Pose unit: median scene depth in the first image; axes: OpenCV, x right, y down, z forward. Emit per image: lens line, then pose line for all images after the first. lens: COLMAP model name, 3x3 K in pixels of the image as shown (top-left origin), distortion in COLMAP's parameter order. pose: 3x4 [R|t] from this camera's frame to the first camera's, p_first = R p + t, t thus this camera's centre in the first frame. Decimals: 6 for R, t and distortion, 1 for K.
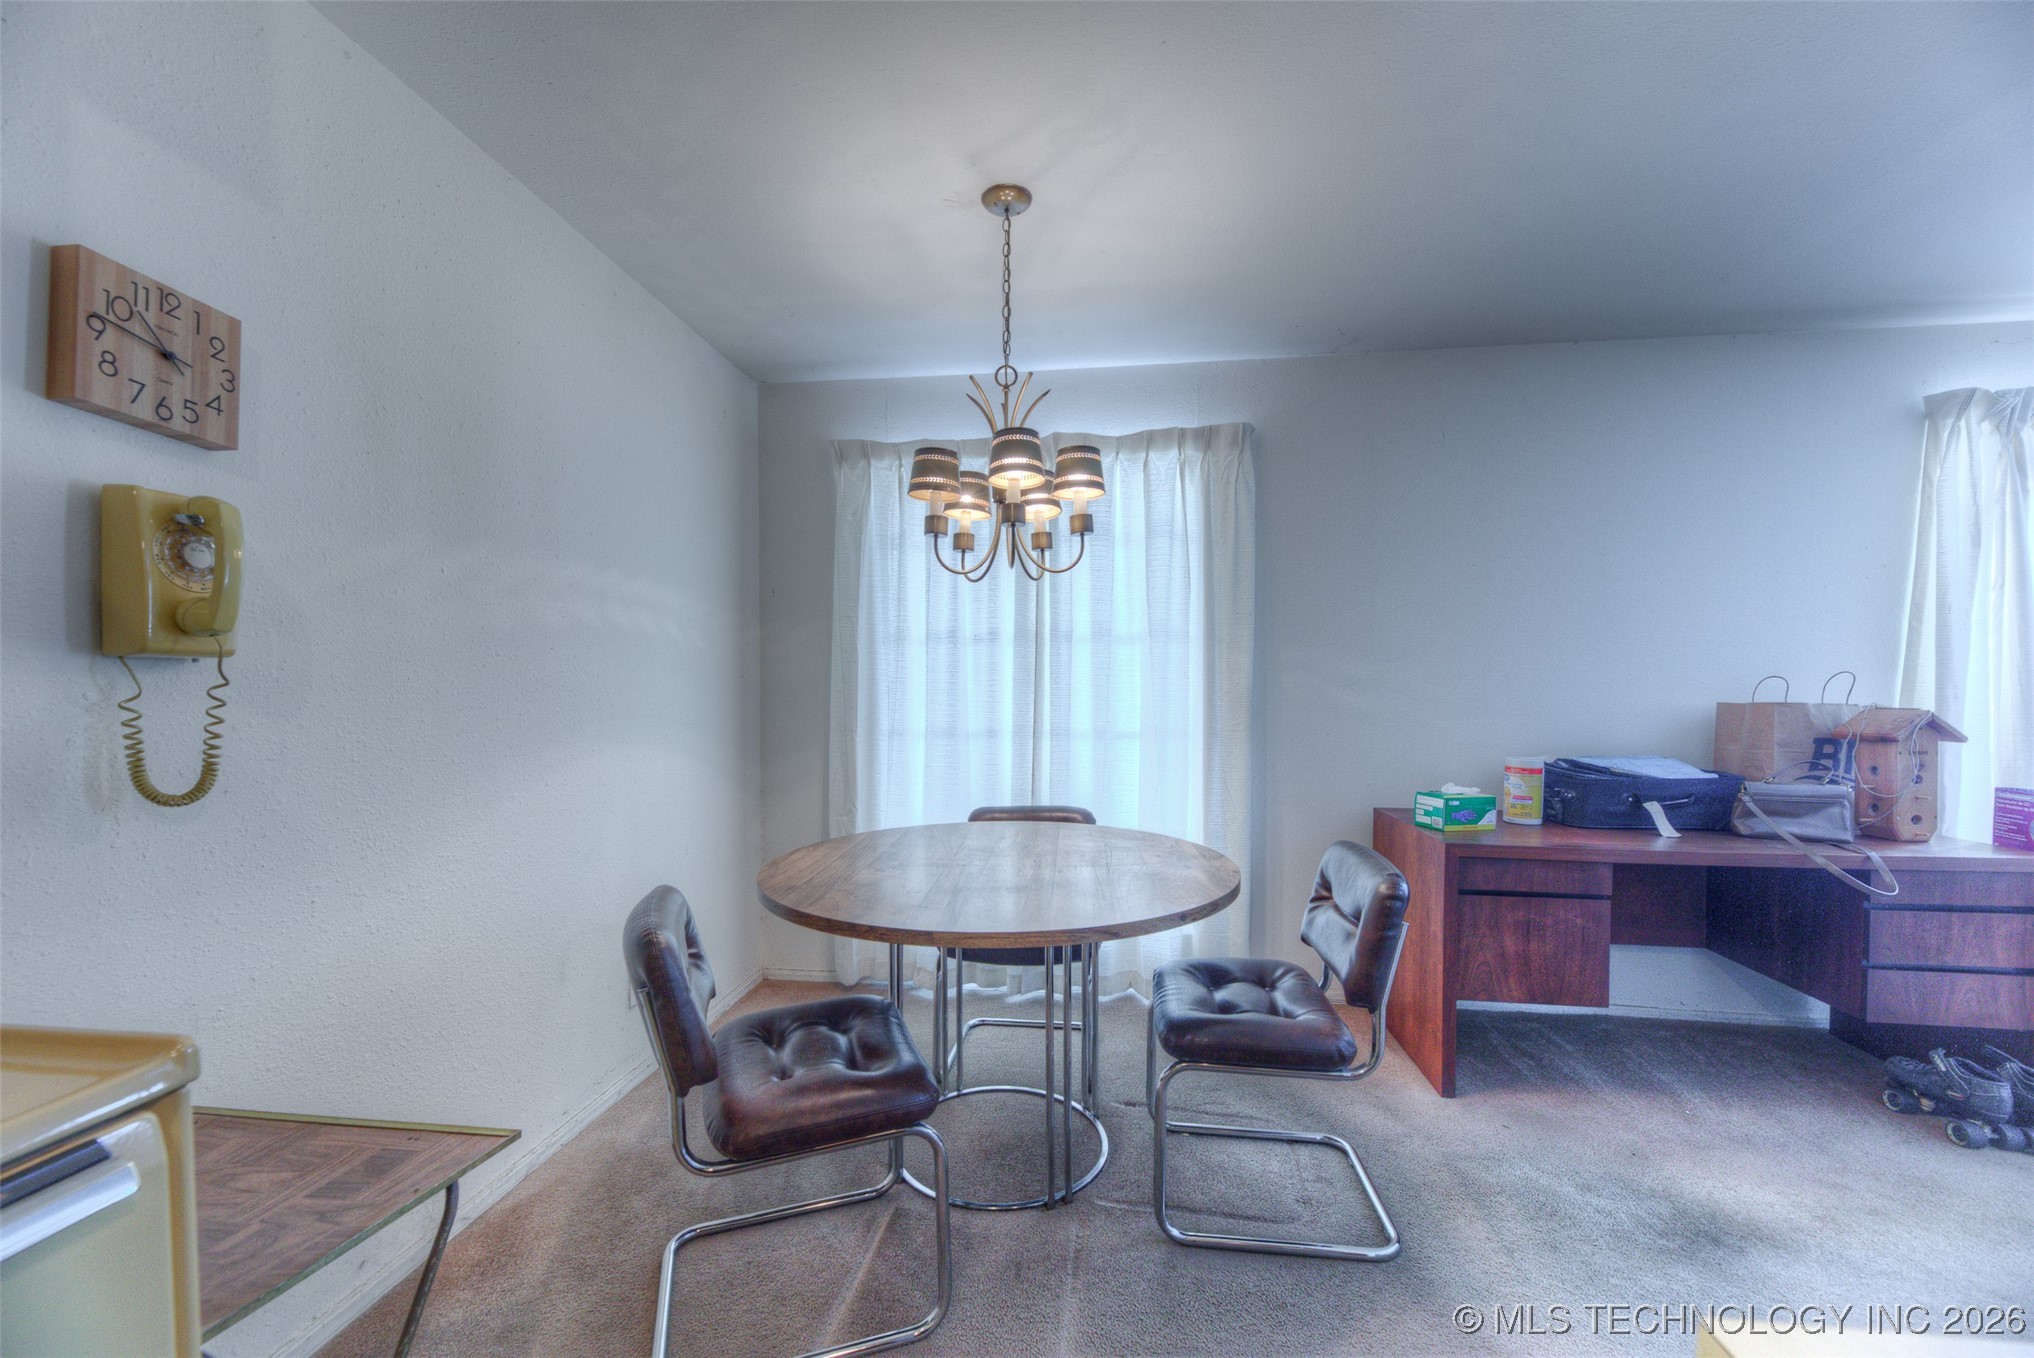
lens RADIAL K [[796.3, 0, 1020.2], [0, 796.3, 698.1], [0, 0, 1]] dist [0.000554, 0.000017]
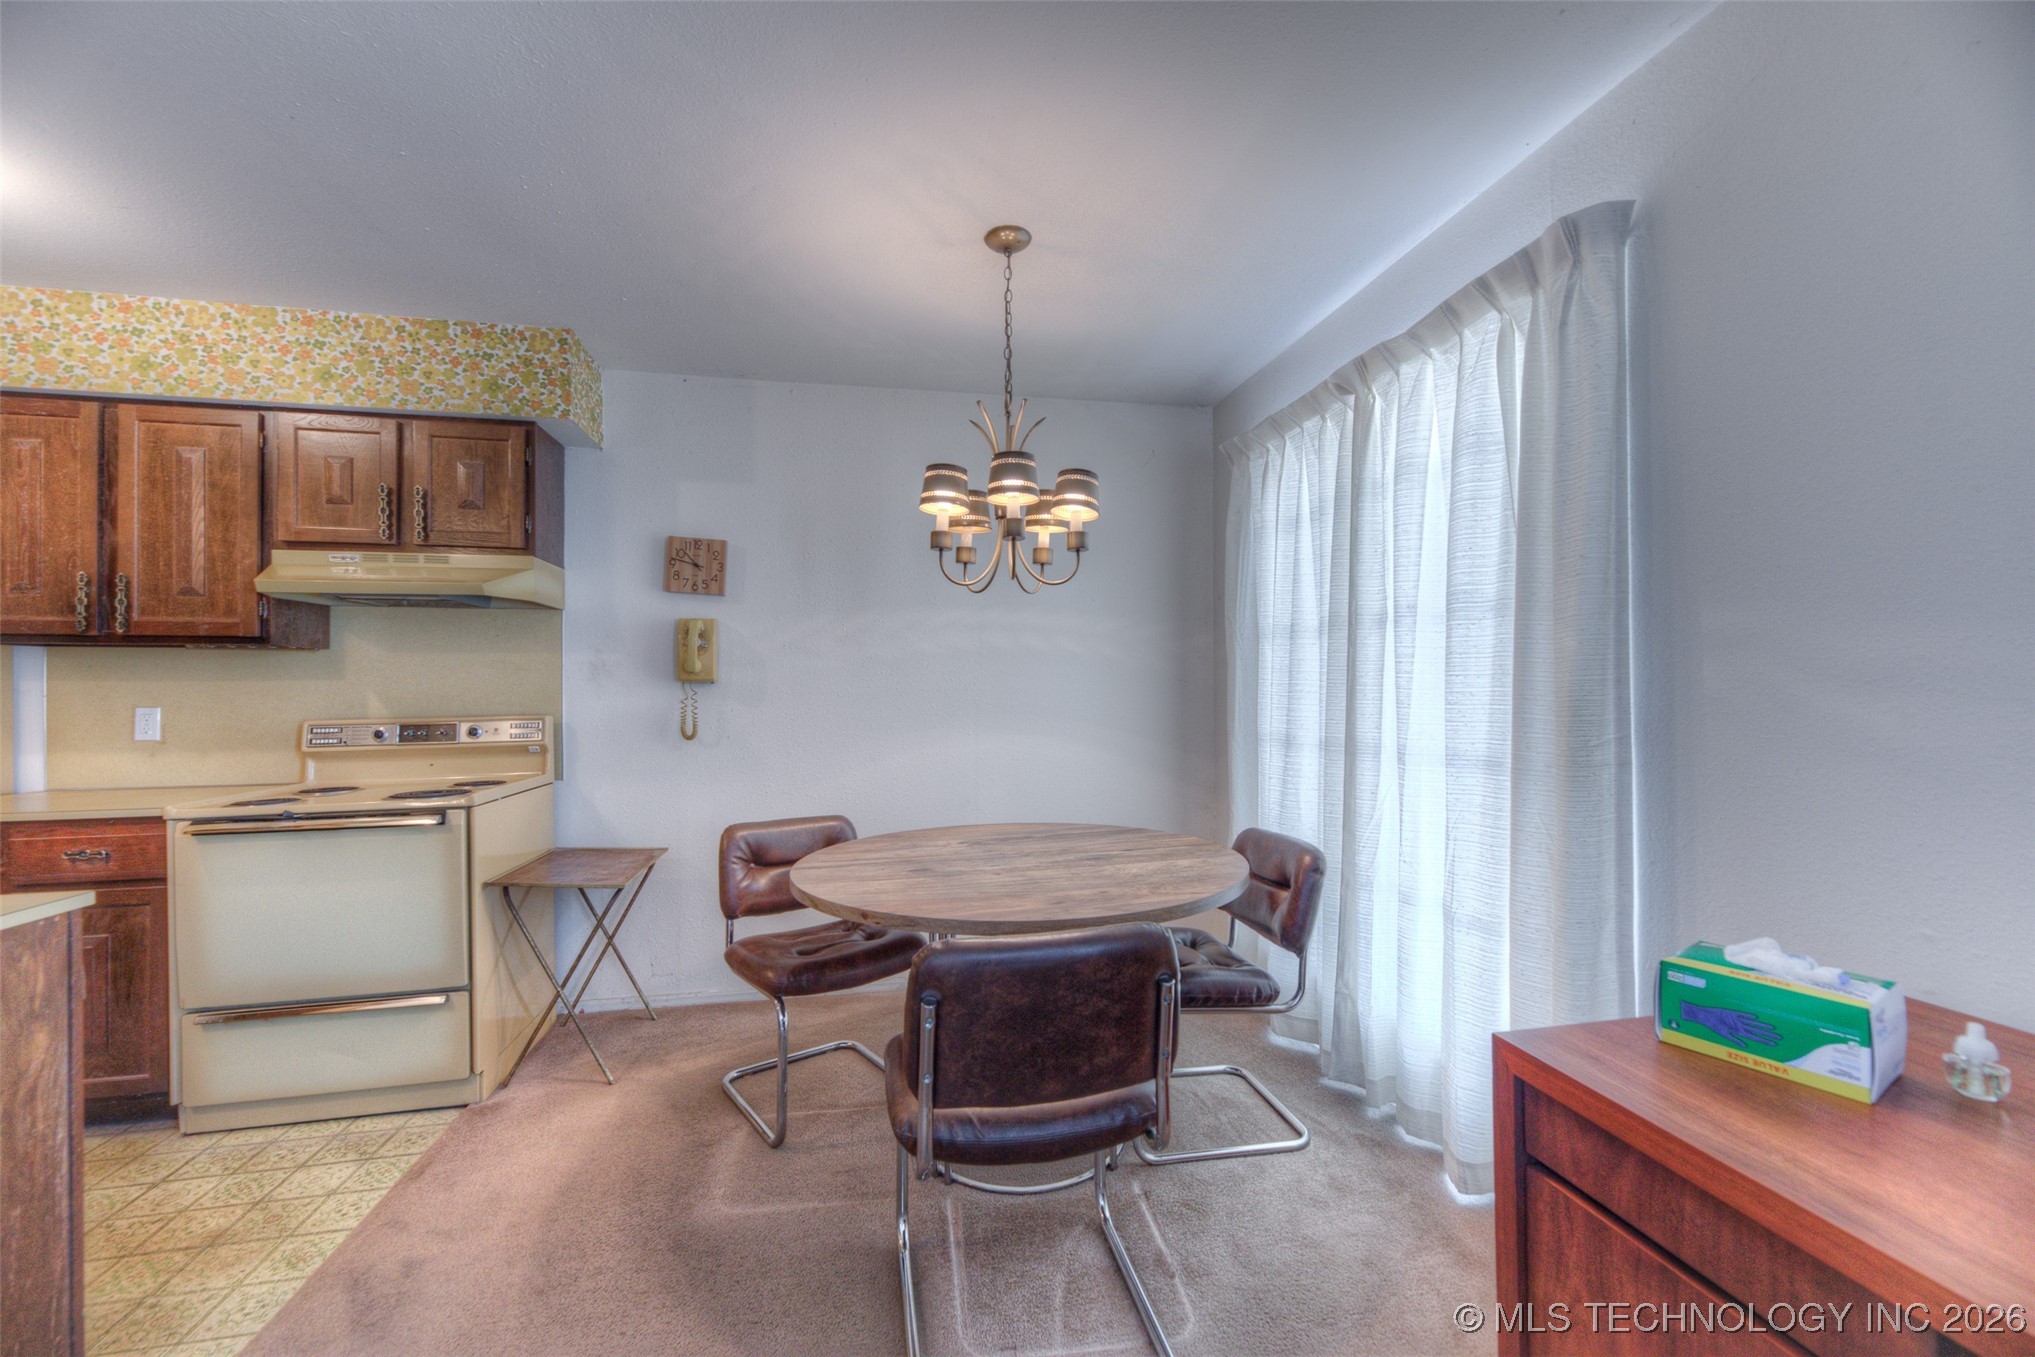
lens RADIAL K [[806.4, 0, 1014.7], [0, 806.4, 685.6], [0, 0, 1]] dist [0.009871, -0.003162]
pose [[0.319034, -0.007563, -0.947713, 1.018126], [-0.008553, 0.999904, -0.010859, -0.011786], [0.947705, 0.011570, 0.318938, 0.672216]]
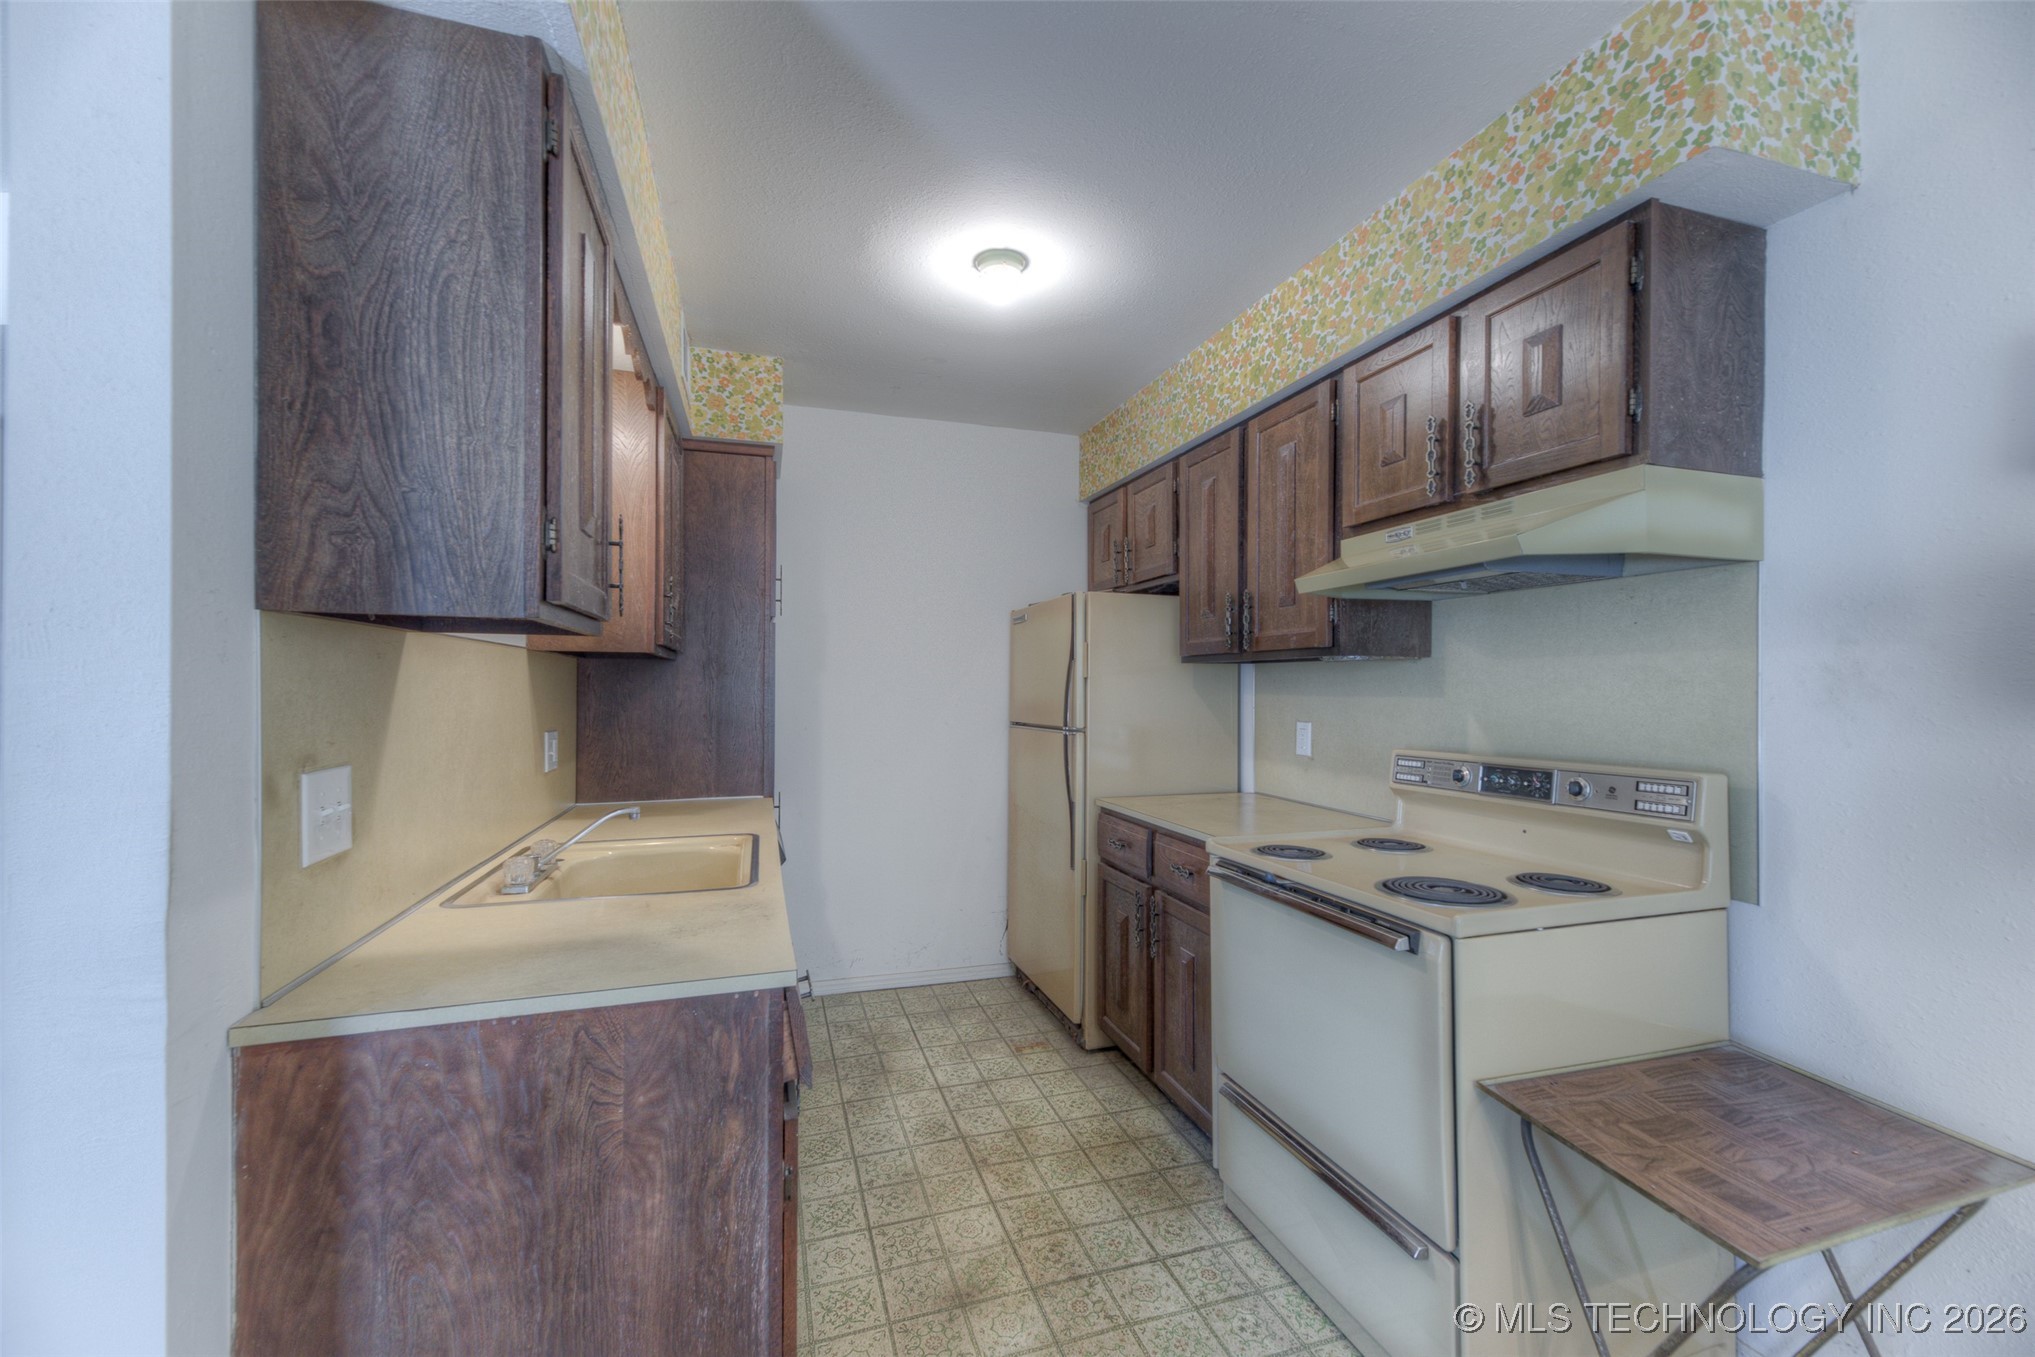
lens RADIAL K [[806.4, 0, 1014.7], [0, 806.4, 685.6], [0, 0, 1]] dist [0.009871, -0.003162]
pose [[-0.905350, -0.004317, -0.424644, 0.257833], [-0.010035, 0.999887, 0.011230, -0.049301], [0.424547, 0.014428, -0.905291, 0.740415]]
